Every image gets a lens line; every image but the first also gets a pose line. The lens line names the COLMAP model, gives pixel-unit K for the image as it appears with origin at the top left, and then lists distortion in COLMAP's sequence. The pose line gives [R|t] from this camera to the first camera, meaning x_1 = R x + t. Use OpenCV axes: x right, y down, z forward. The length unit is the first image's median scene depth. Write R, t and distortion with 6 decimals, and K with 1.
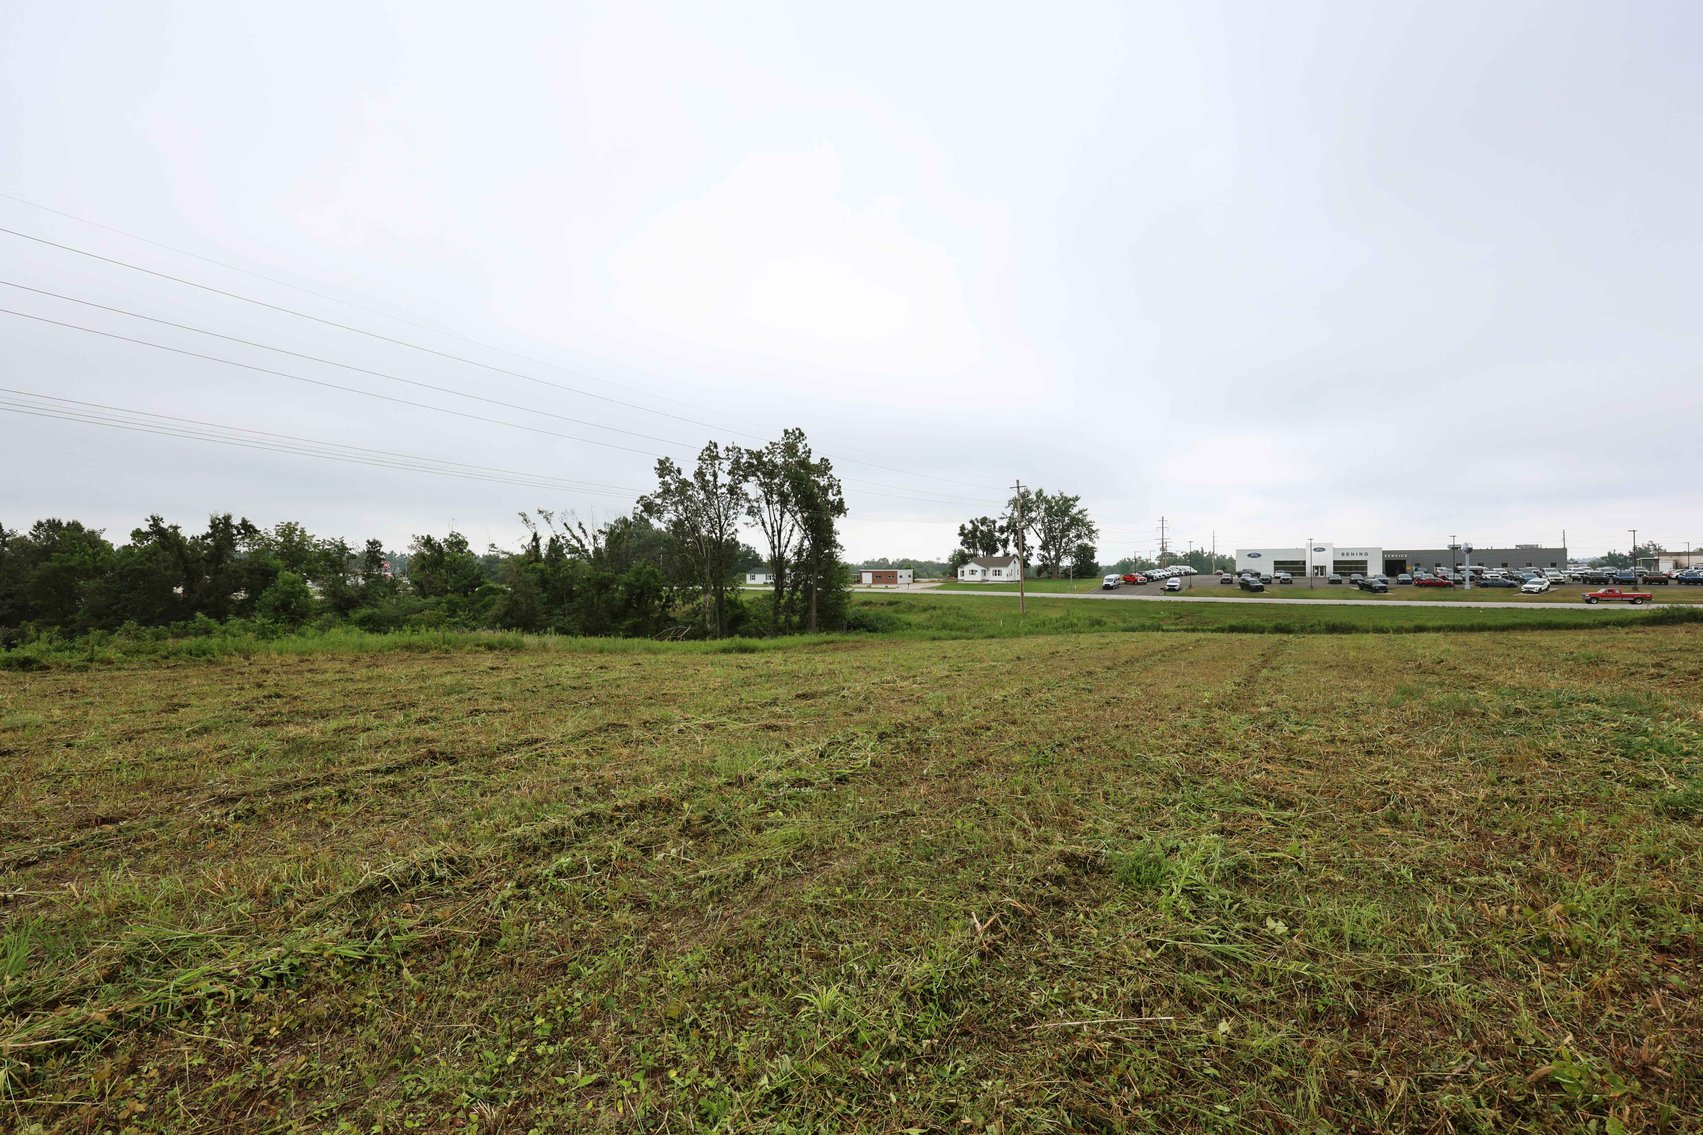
lens RADIAL K [[758.0, 0, 846.9], [0, 758.0, 568.8], [0, 0, 1]] dist [-0.000255, -0.000247]
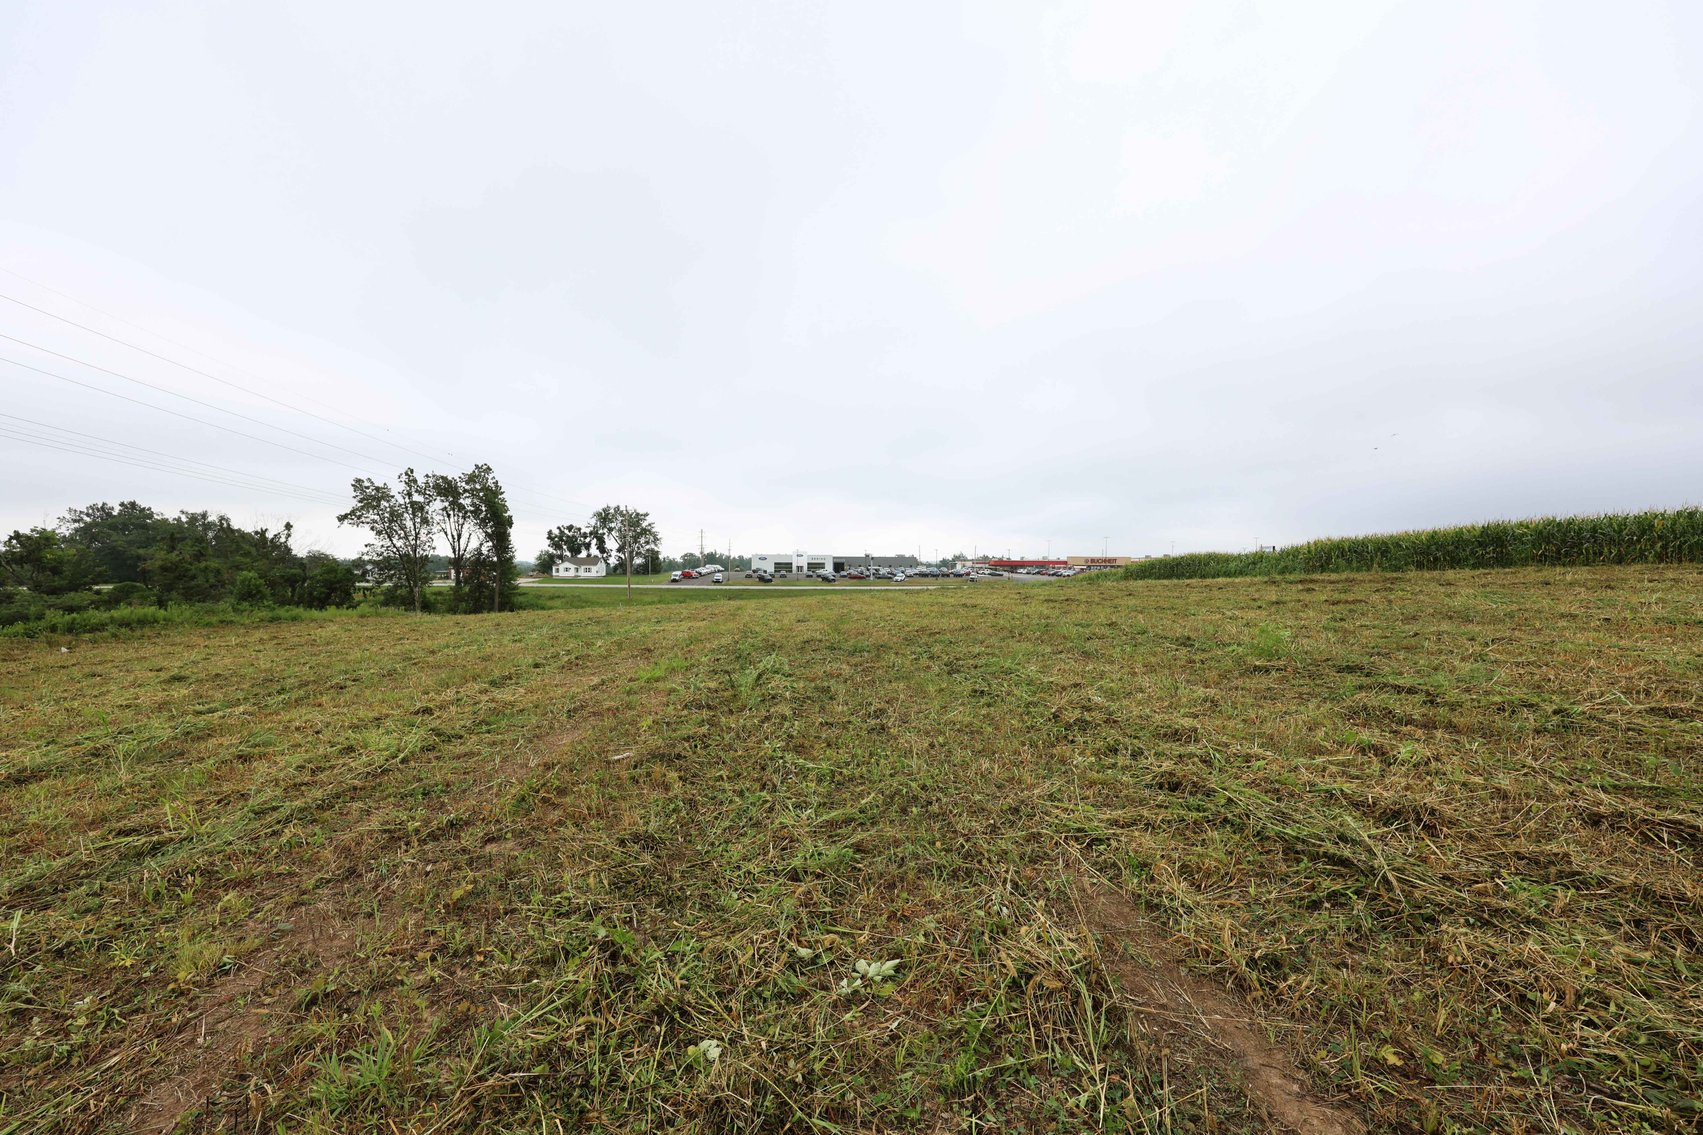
lens RADIAL K [[681.6, 0, 850.5], [0, 681.6, 570.4], [0, 0, 1]] dist [-0.000455, -0.000487]
pose [[0.799346, 0.001964, 0.600868, -0.137163], [-0.006148, 0.999969, 0.004910, -0.002206], [-0.600839, -0.007619, 0.799333, -0.185796]]
